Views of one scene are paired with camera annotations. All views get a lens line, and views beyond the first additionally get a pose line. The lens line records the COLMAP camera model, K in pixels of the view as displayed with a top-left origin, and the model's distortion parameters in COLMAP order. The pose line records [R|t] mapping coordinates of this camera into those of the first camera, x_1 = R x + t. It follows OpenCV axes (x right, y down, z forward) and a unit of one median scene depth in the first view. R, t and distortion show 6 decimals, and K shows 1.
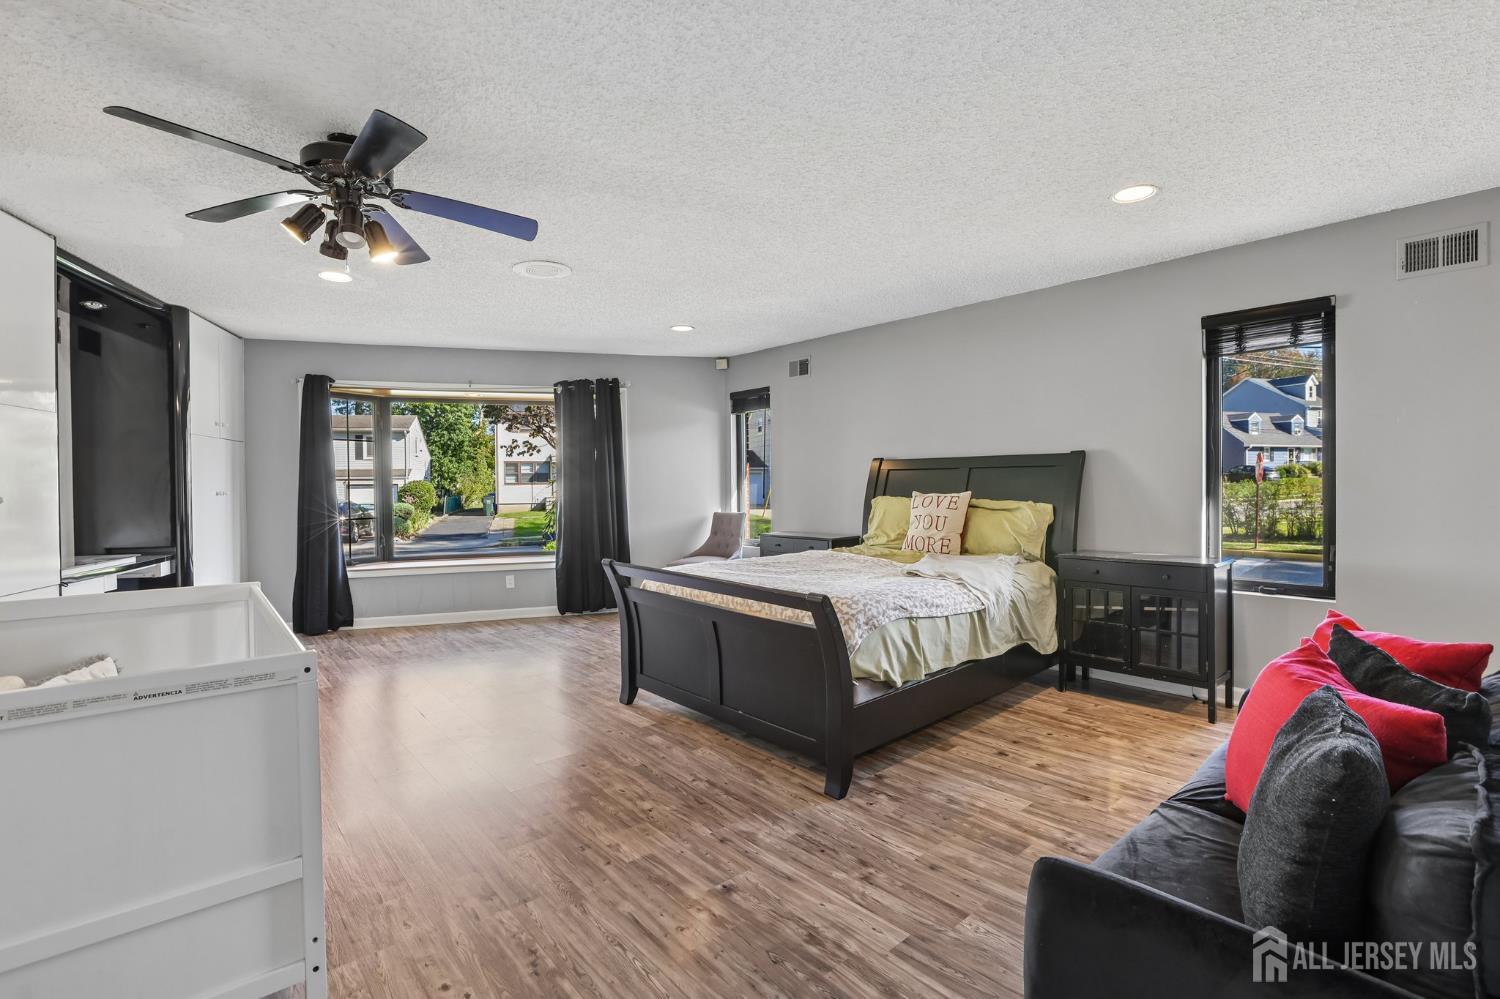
lens RADIAL K [[680.3, 0, 750.0], [0, 680.3, 499.5], [0, 0, 1]] dist [-0.029997, 0.000875]
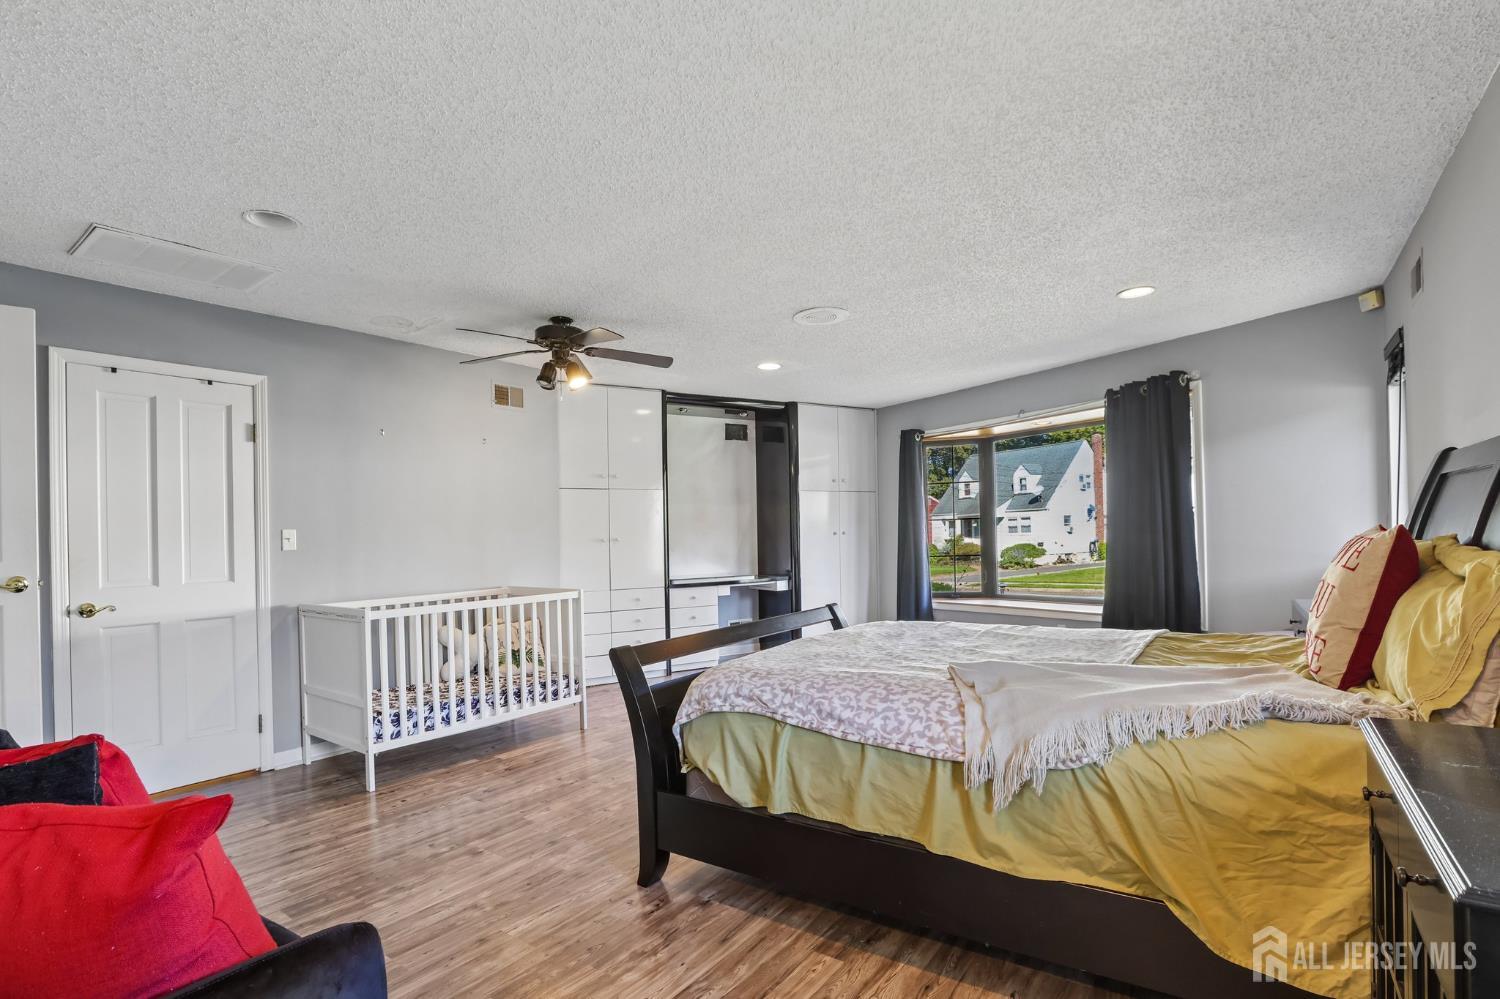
lens RADIAL K [[724.5, 0, 747.8], [0, 724.5, 568.7], [0, 0, 1]] dist [-0.043555, 0.000348]
pose [[0.228372, 0.045633, -0.972504, 0.932043], [-0.002417, 0.998924, 0.046305, -0.007599], [0.973571, -0.008224, 0.228236, 0.824555]]
